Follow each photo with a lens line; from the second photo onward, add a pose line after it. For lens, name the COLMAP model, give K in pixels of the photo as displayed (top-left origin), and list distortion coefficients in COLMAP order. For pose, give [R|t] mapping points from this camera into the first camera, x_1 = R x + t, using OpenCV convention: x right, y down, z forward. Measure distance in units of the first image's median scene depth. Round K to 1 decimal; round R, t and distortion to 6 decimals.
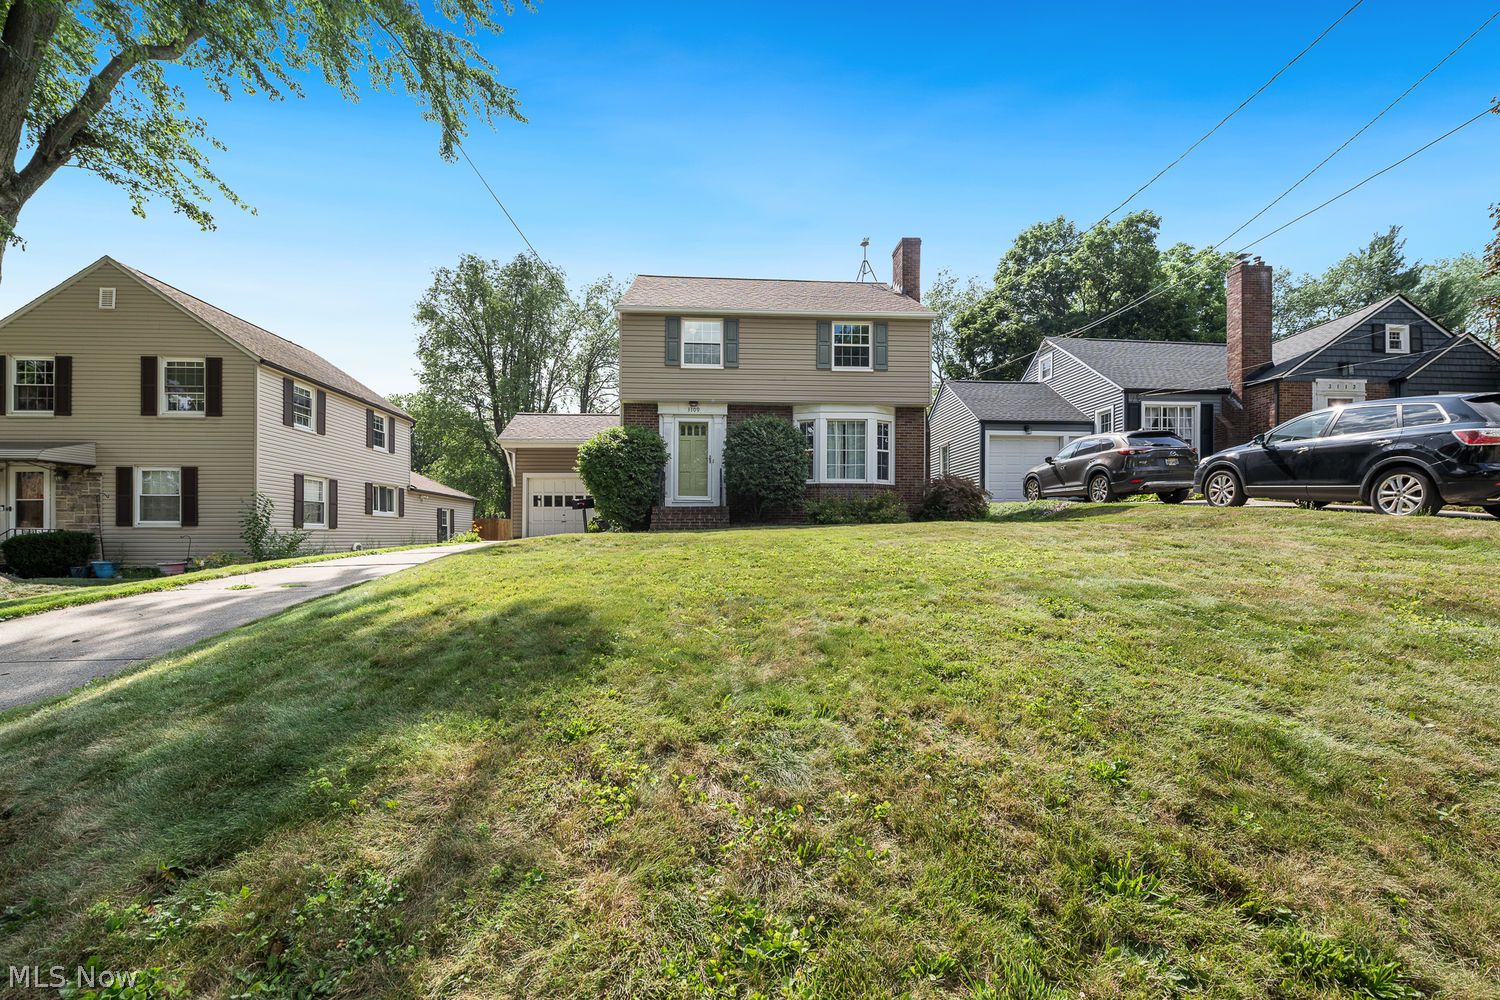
lens RADIAL K [[619.0, 0, 743.9], [0, 619.0, 492.4], [0, 0, 1]] dist [-0.001084, -0.000231]
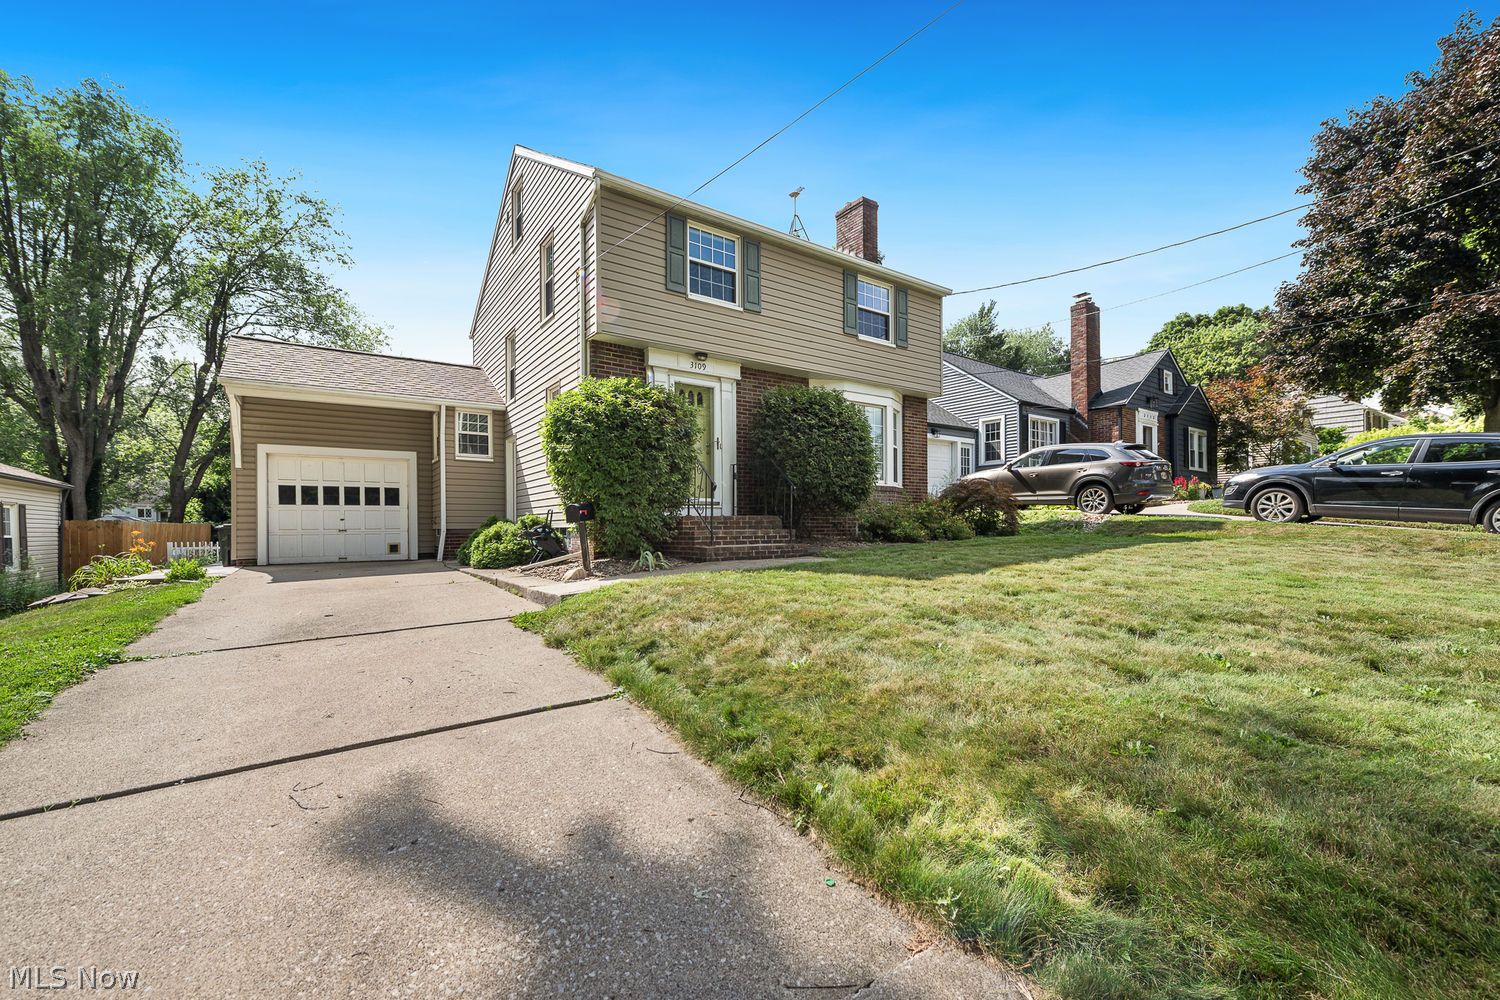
lens RADIAL K [[619.0, 0, 743.9], [0, 619.0, 492.4], [0, 0, 1]] dist [-0.001084, -0.000231]
pose [[0.850541, 0.022469, 0.525428, -0.369423], [-0.029654, 0.999546, 0.005259, -0.004905], [-0.525072, -0.020054, 0.850822, 0.405373]]
